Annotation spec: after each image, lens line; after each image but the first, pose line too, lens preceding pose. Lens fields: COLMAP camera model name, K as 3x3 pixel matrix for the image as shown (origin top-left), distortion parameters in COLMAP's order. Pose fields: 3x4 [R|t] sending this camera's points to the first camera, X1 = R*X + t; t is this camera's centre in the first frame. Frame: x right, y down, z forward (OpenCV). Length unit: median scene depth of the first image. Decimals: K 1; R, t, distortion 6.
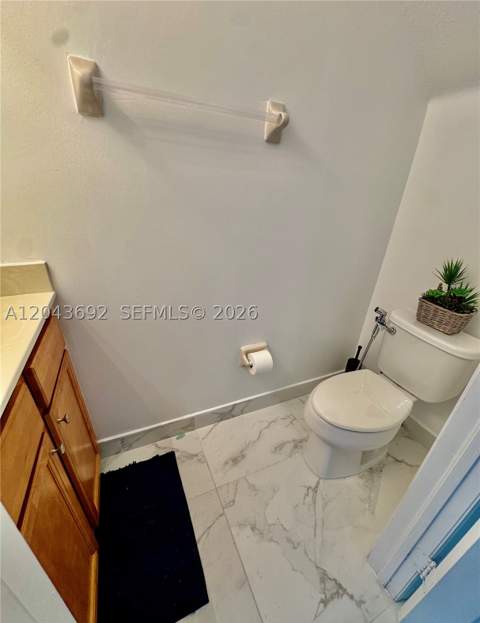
lens RADIAL K [[259.0, 0, 240.5], [0, 259.0, 321.1], [0, 0, 1]] dist [-0.000595, -0.000105]
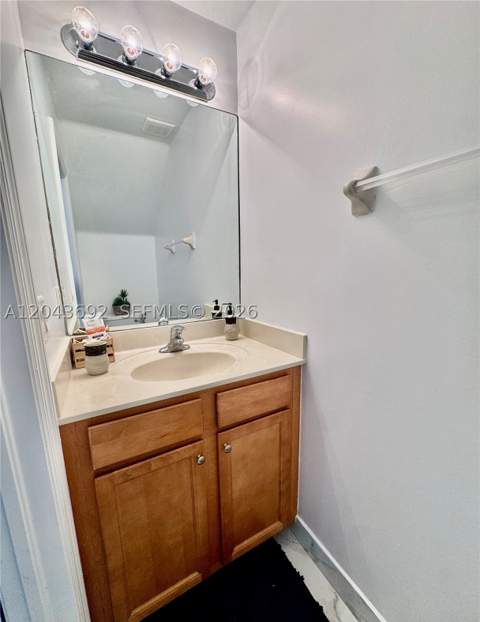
lens RADIAL K [[258.6, 0, 240.5], [0, 258.6, 320.6], [0, 0, 1]] dist [-0.000595, -0.000105]
pose [[0.103510, 0.161870, -0.981368, 0.348987], [-0.448159, 0.888425, 0.099270, -0.251583], [0.887941, 0.429534, 0.164504, 0.473569]]
